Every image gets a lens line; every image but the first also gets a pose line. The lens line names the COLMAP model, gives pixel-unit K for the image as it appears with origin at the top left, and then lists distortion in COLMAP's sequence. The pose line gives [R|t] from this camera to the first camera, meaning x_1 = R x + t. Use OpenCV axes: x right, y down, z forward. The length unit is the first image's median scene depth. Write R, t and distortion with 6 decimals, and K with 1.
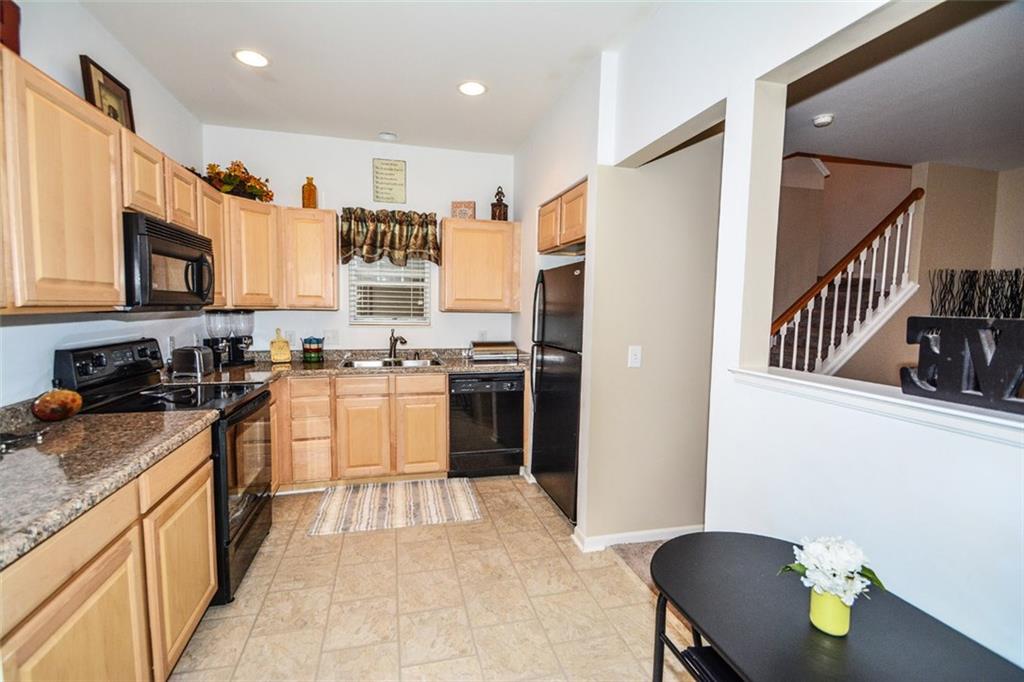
lens RADIAL K [[450.8, 0, 496.7], [0, 450.8, 342.3], [0, 0, 1]] dist [0.016432, -0.017657]
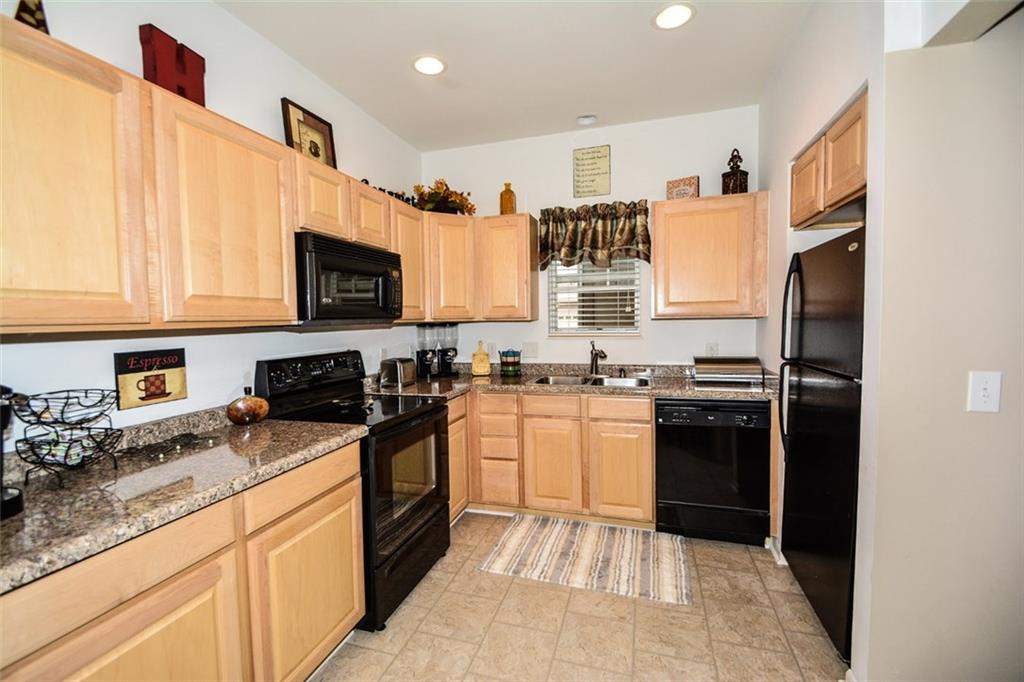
lens RADIAL K [[450.8, 0, 496.7], [0, 450.8, 342.3], [0, 0, 1]] dist [0.016432, -0.017657]
pose [[0.851551, -0.001289, -0.524270, 0.069366], [-0.012200, 0.999677, -0.022274, -0.005836], [0.524130, 0.025364, 0.851260, 0.182891]]
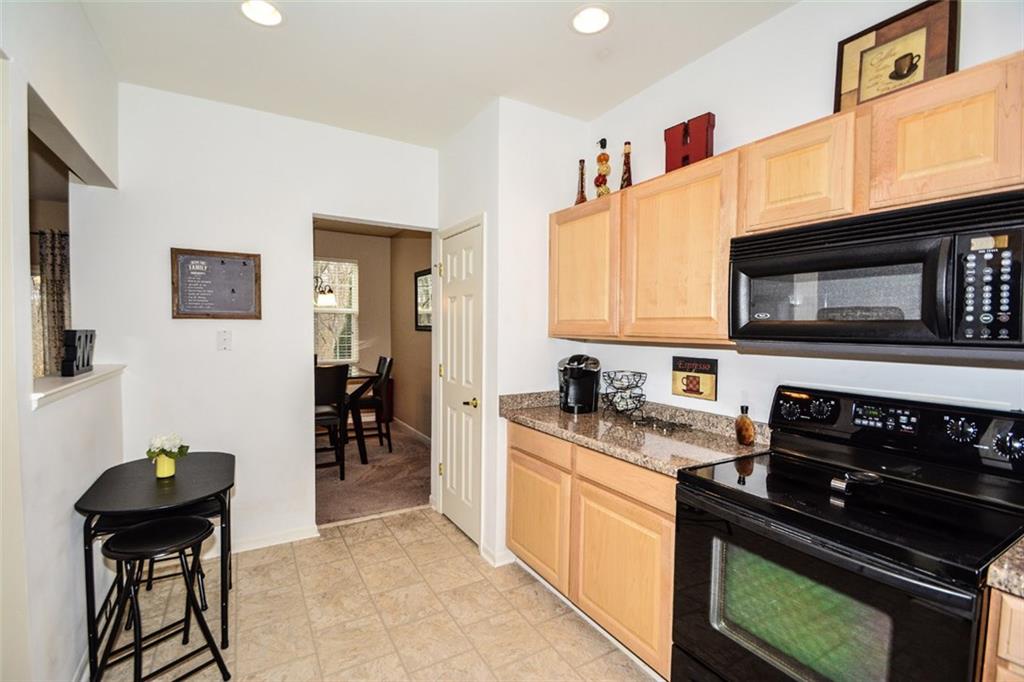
lens RADIAL K [[450.8, 0, 496.7], [0, 450.8, 342.3], [0, 0, 1]] dist [0.016432, -0.017657]
pose [[-0.960362, -0.012979, -0.278452, -0.044183], [-0.044769, 0.993130, 0.108113, -0.081858], [0.275136, 0.116293, -0.954346, 0.933618]]
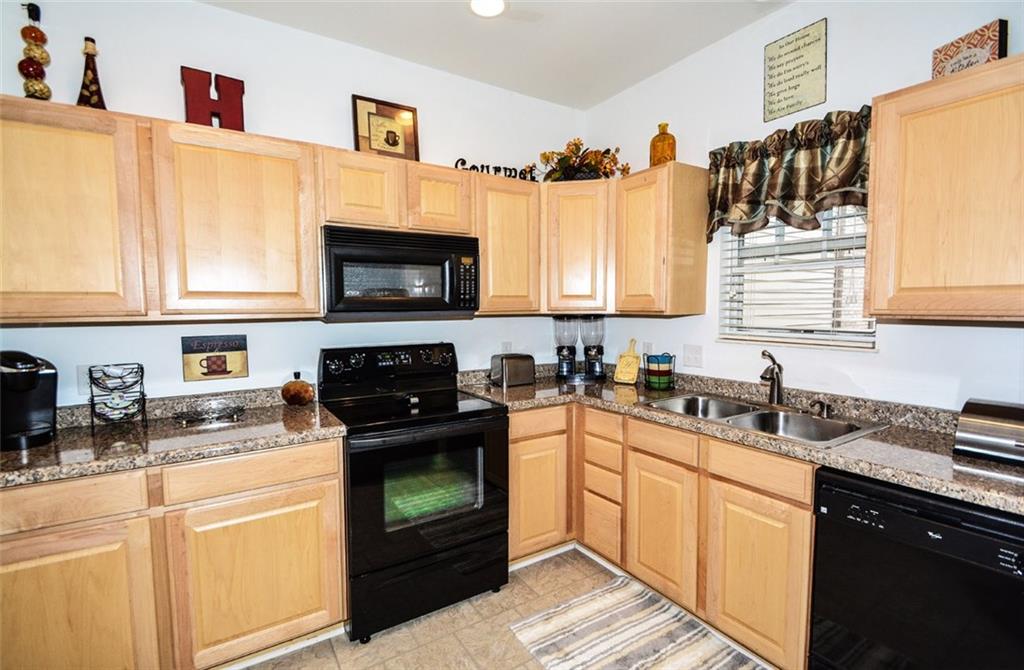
lens RADIAL K [[462.7, 0, 505.3], [0, 462.7, 340.2], [0, 0, 1]] dist [0.011337, -0.013831]
pose [[0.317049, 0.053994, -0.946871, 0.202801], [-0.064987, 0.997268, 0.035108, -0.043708], [0.946180, 0.050403, 0.319692, 0.565716]]
